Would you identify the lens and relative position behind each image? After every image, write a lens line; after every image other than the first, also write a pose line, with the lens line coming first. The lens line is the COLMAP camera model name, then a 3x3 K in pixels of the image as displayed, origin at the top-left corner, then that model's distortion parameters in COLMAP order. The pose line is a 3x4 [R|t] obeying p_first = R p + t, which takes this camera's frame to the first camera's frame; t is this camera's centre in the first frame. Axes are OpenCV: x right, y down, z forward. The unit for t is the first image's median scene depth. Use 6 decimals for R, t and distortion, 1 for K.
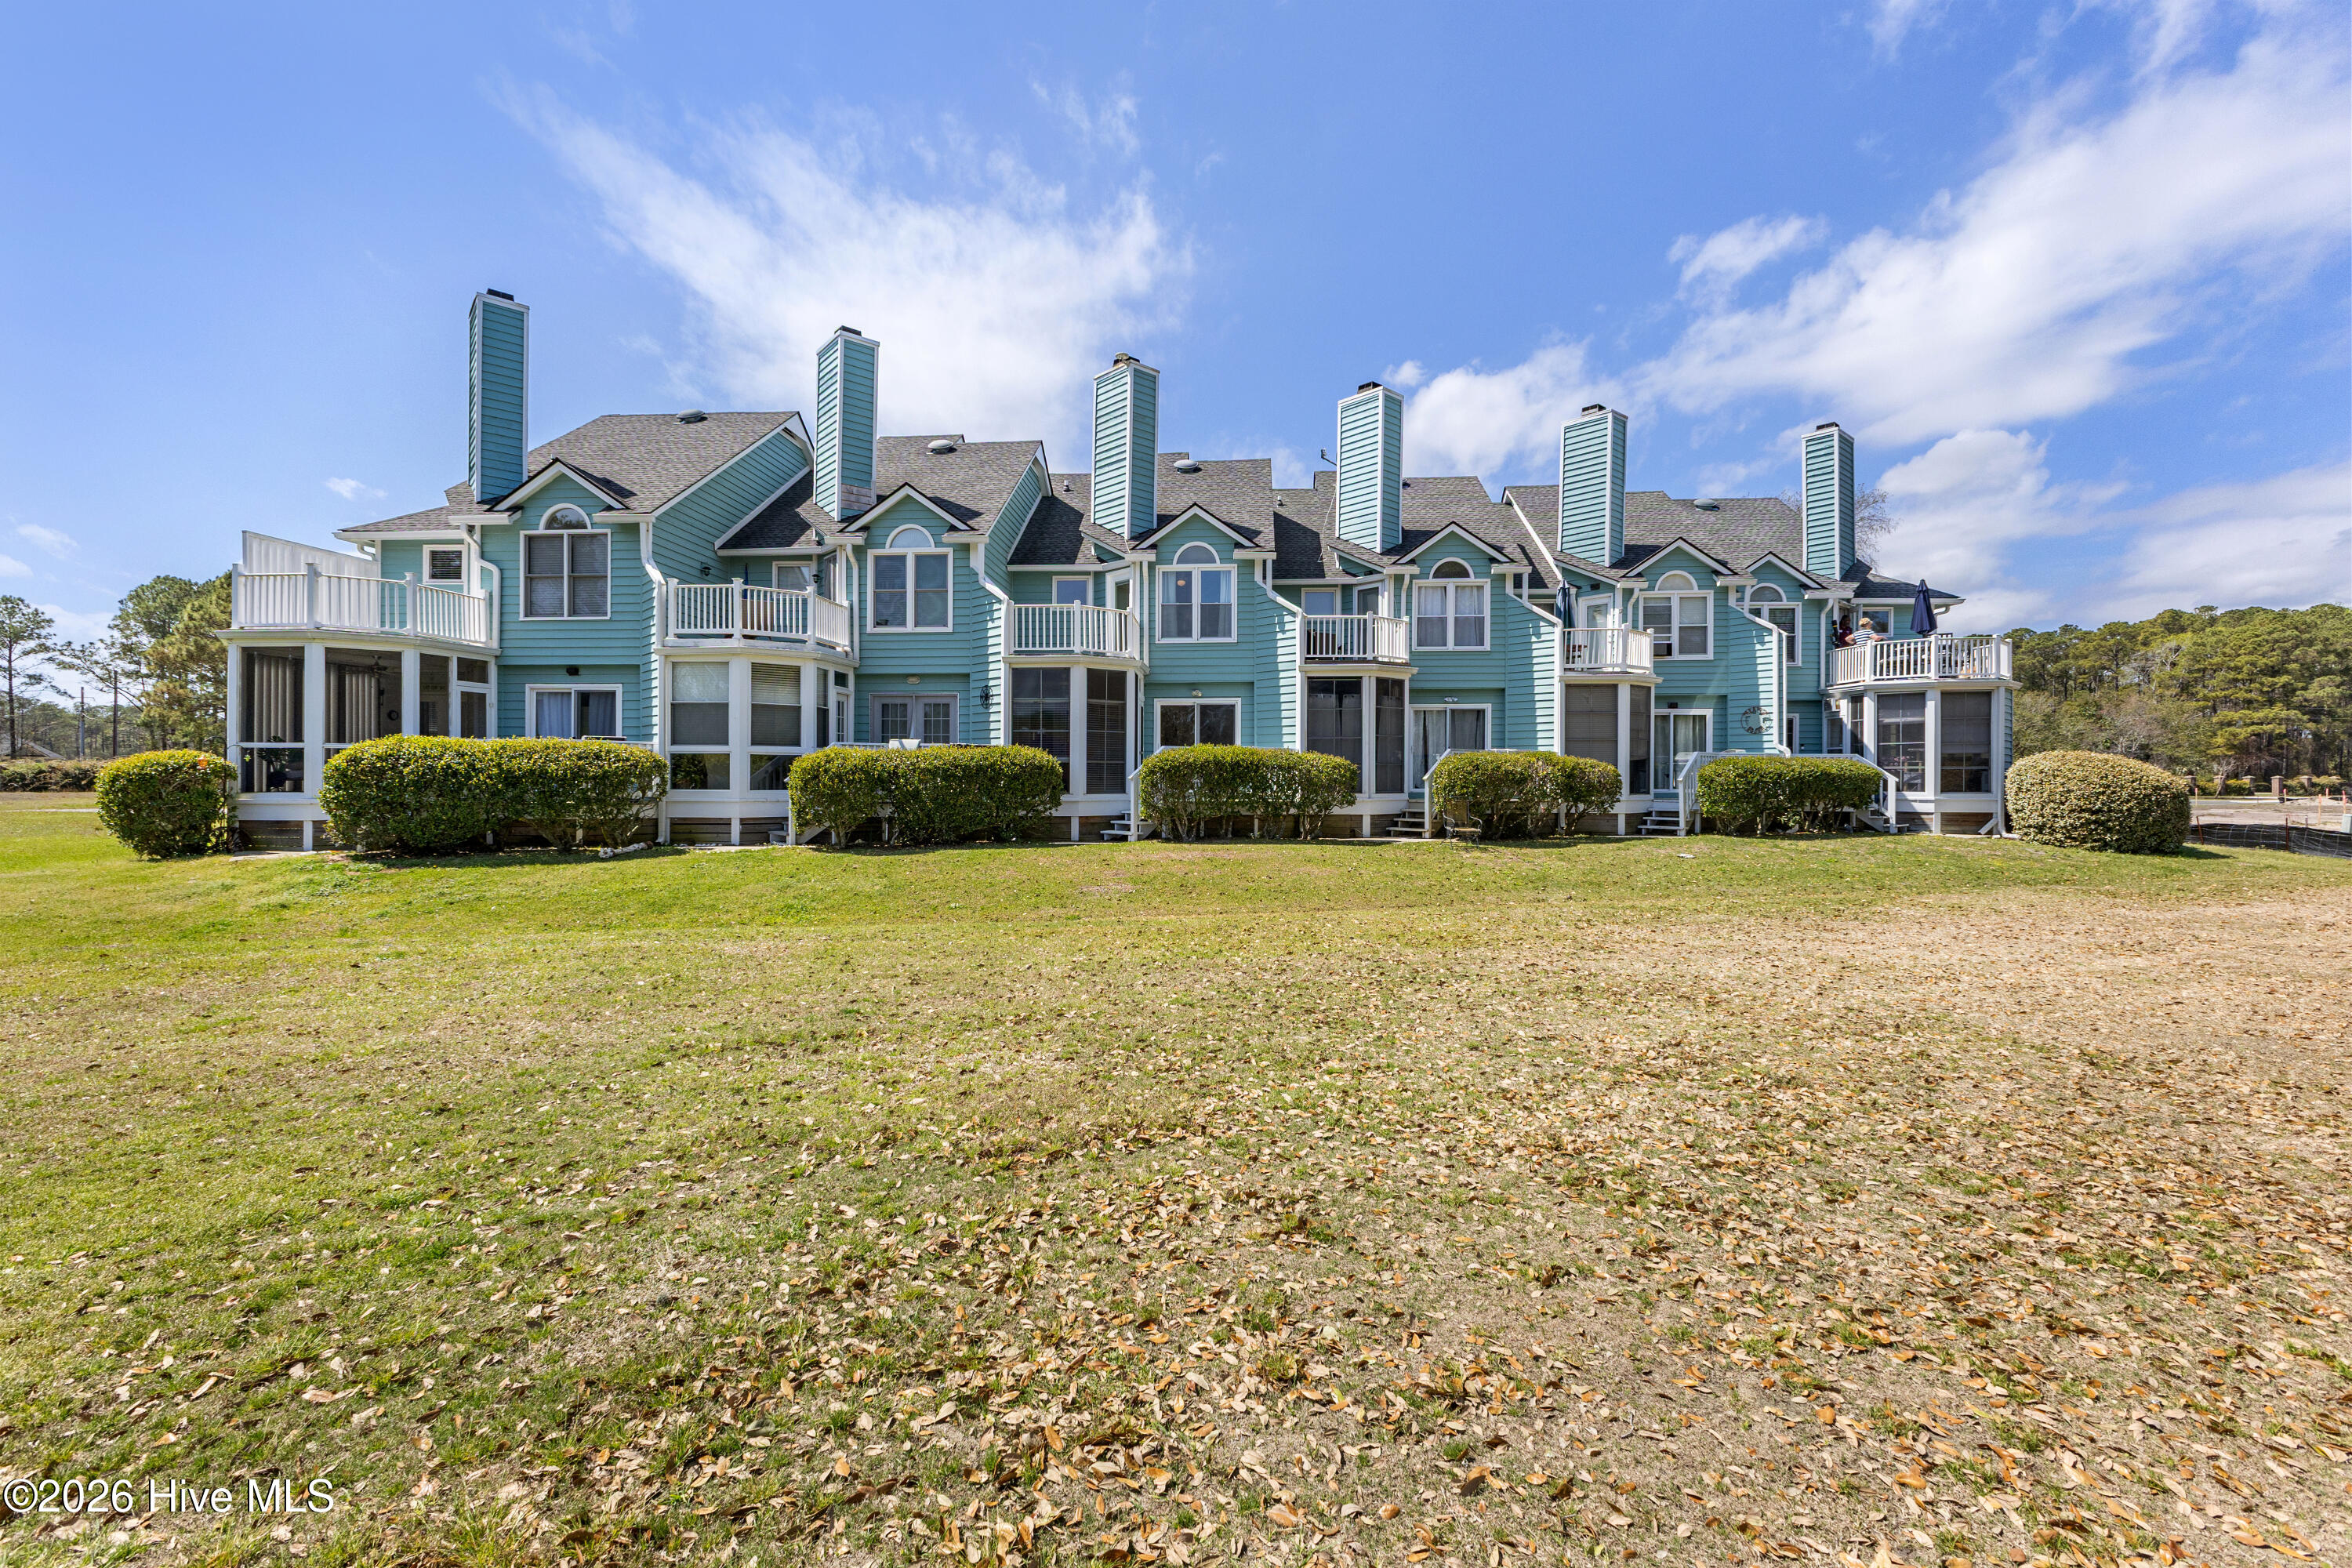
lens RADIAL K [[1015.5, 0, 1179.4], [0, 1015.5, 780.5], [0, 0, 1]] dist [0.008670, -0.001579]
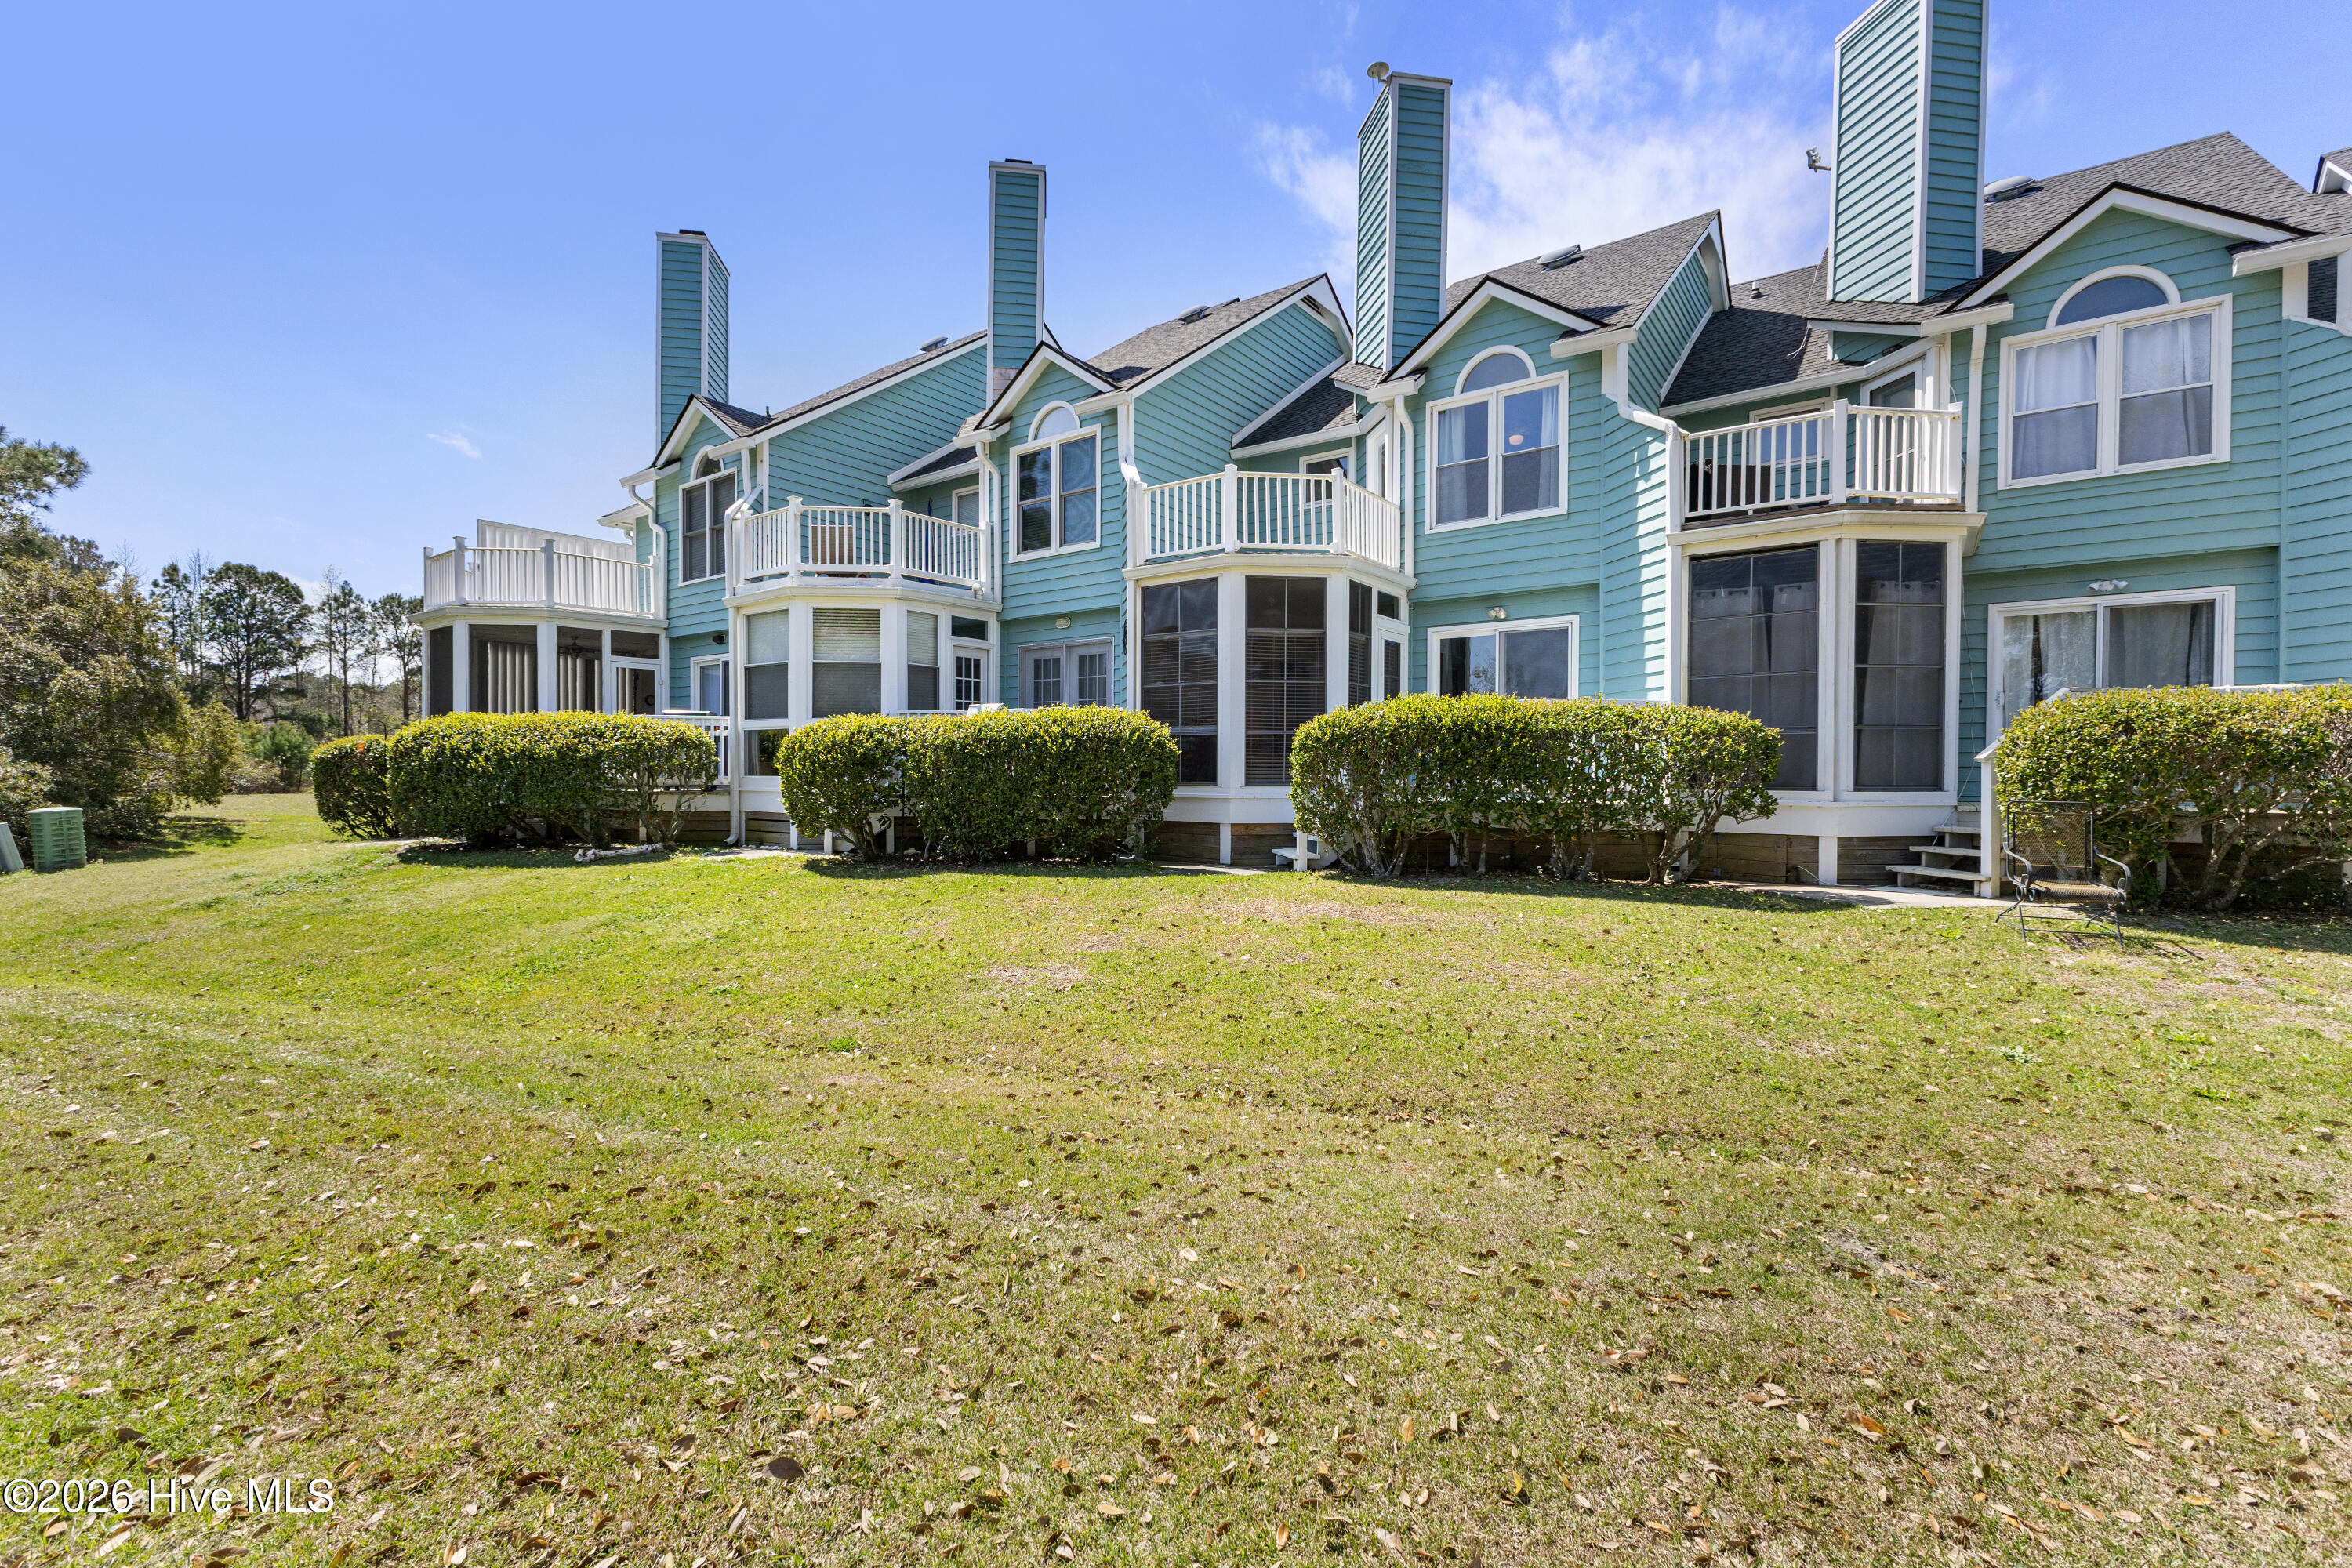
lens RADIAL K [[1015.5, 0, 1174.7], [0, 1015.5, 774.7], [0, 0, 1]] dist [0.008670, -0.001579]
pose [[0.839921, 0.003923, -0.542694, 0.186798], [-0.002112, 0.999990, 0.003961, 0.003962], [0.542704, -0.002181, 0.839921, 0.444849]]
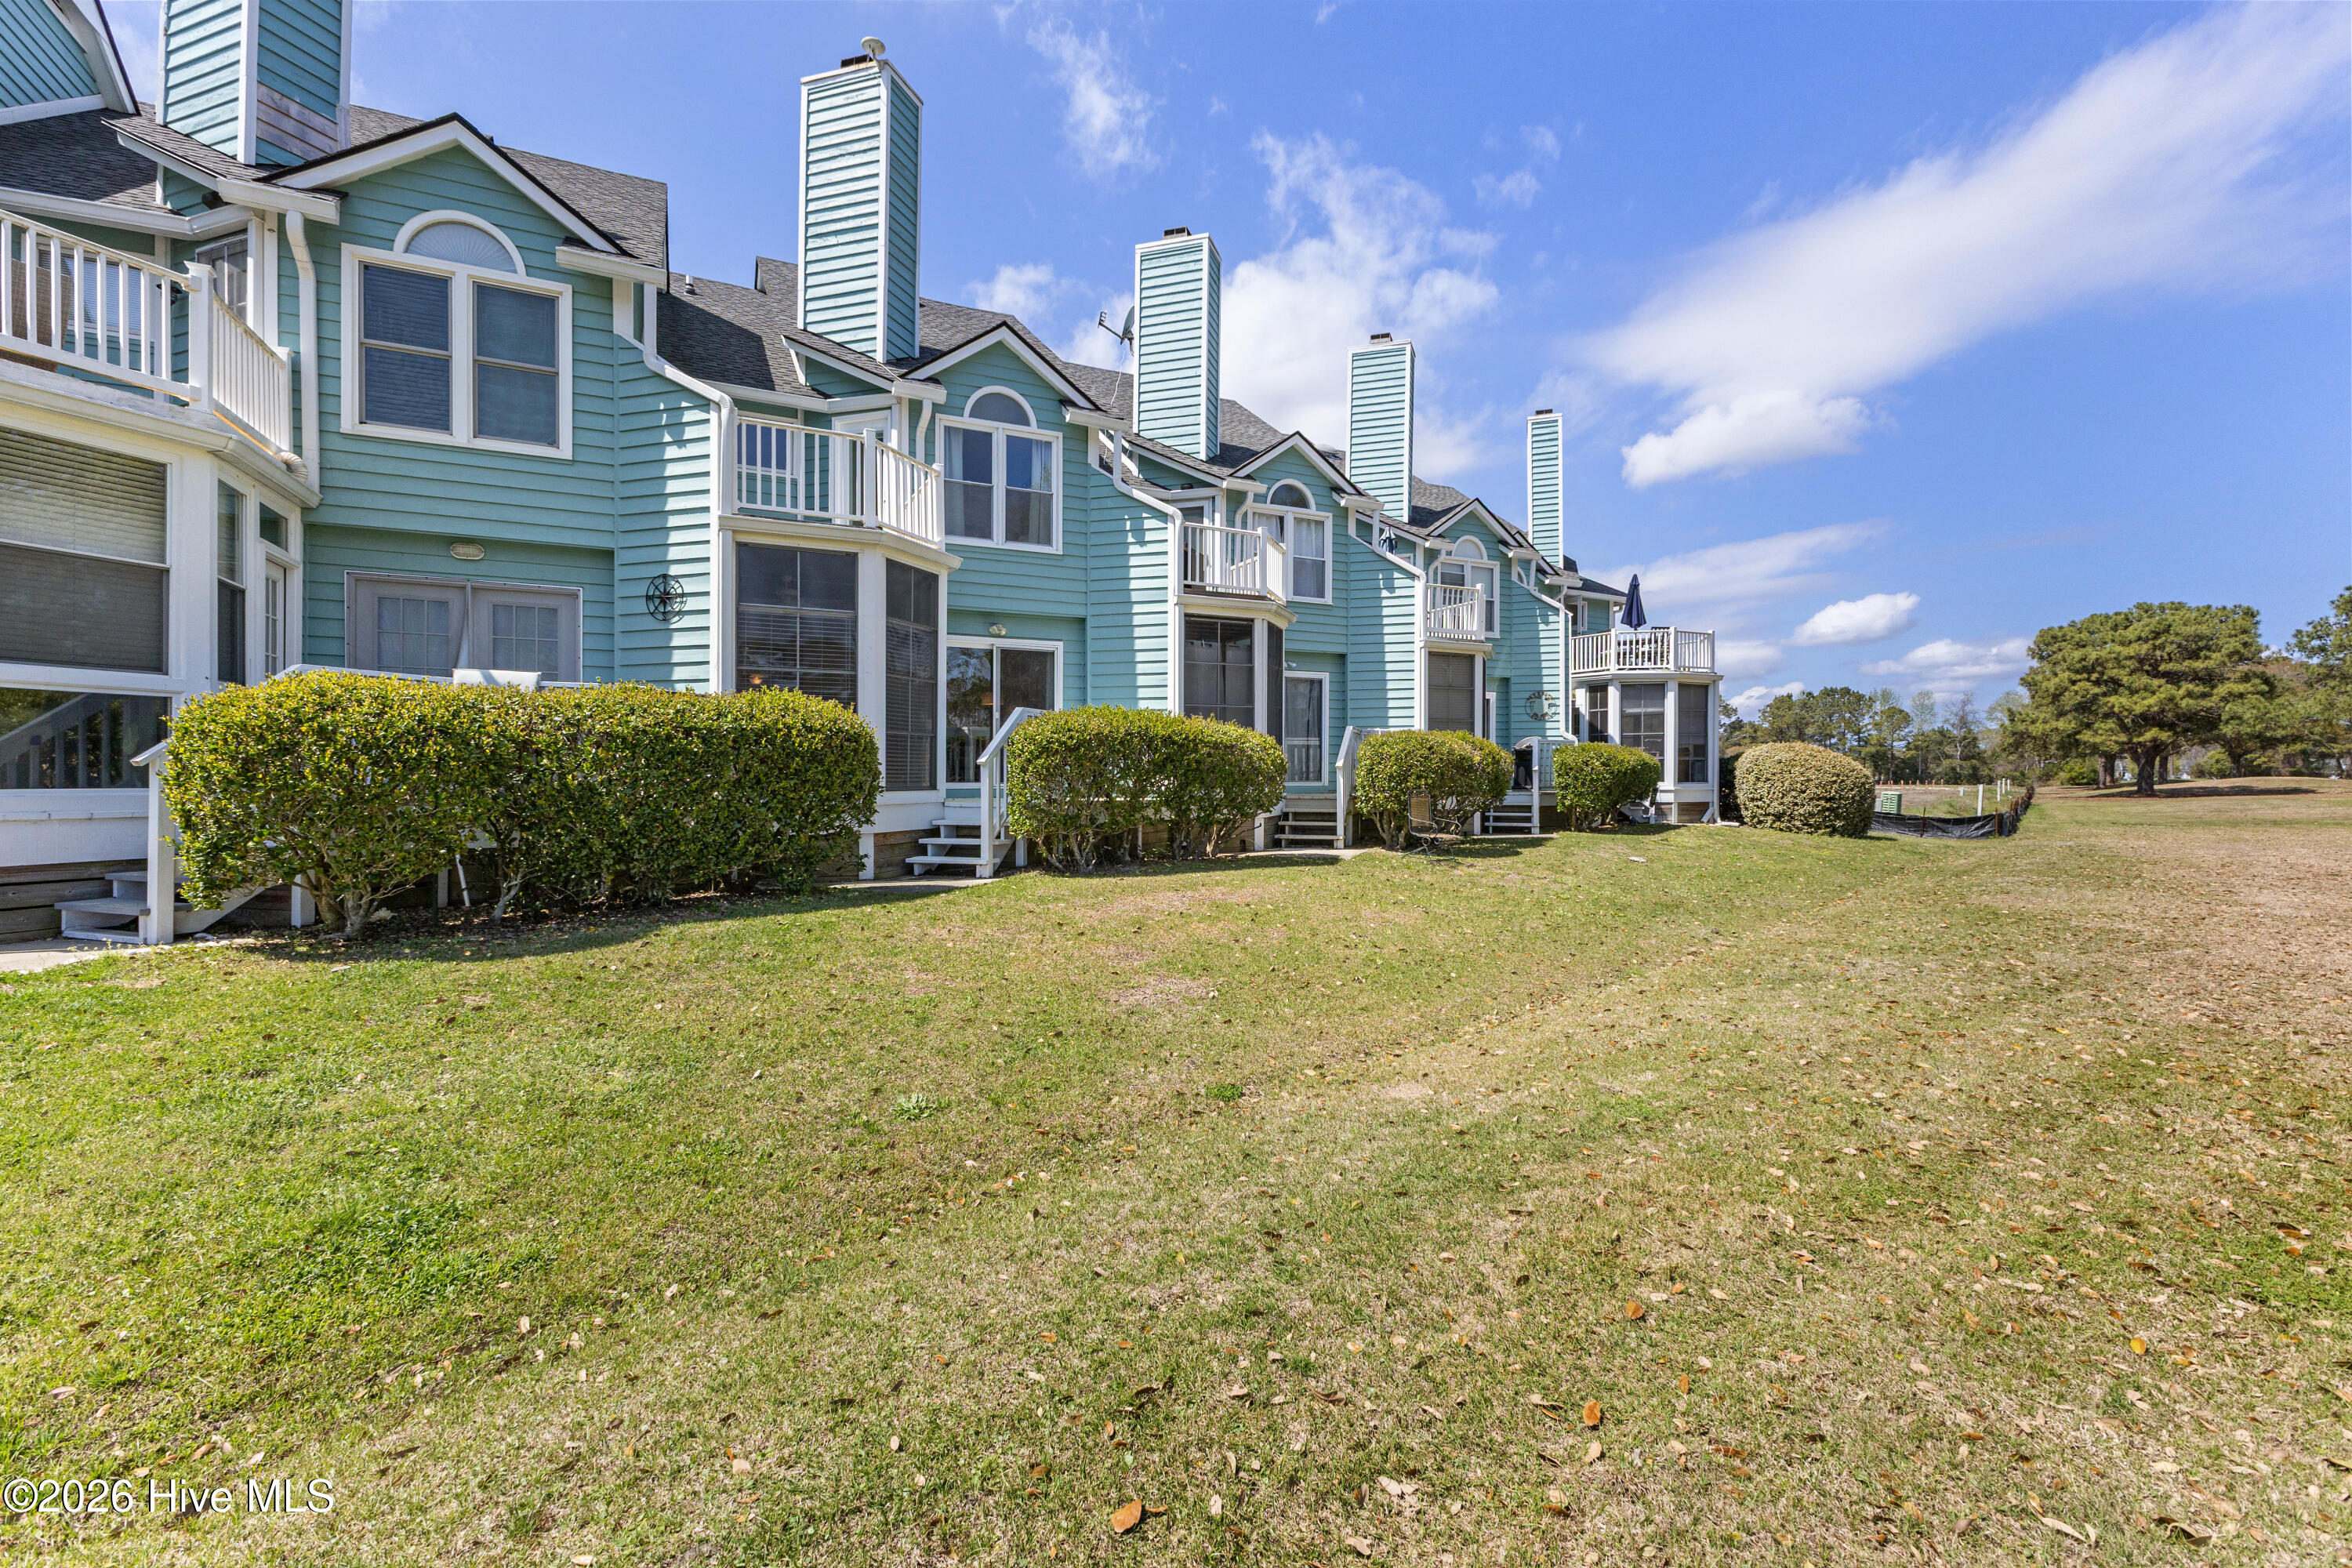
lens RADIAL K [[1015.5, 0, 1186.6], [0, 1015.5, 774.2], [0, 0, 1]] dist [0.008670, -0.001579]
pose [[0.861540, -0.000789, 0.507688, -0.213641], [0.001549, 0.999998, -0.001074, 0.004533], [-0.507687, 0.001712, 0.861540, 0.426111]]
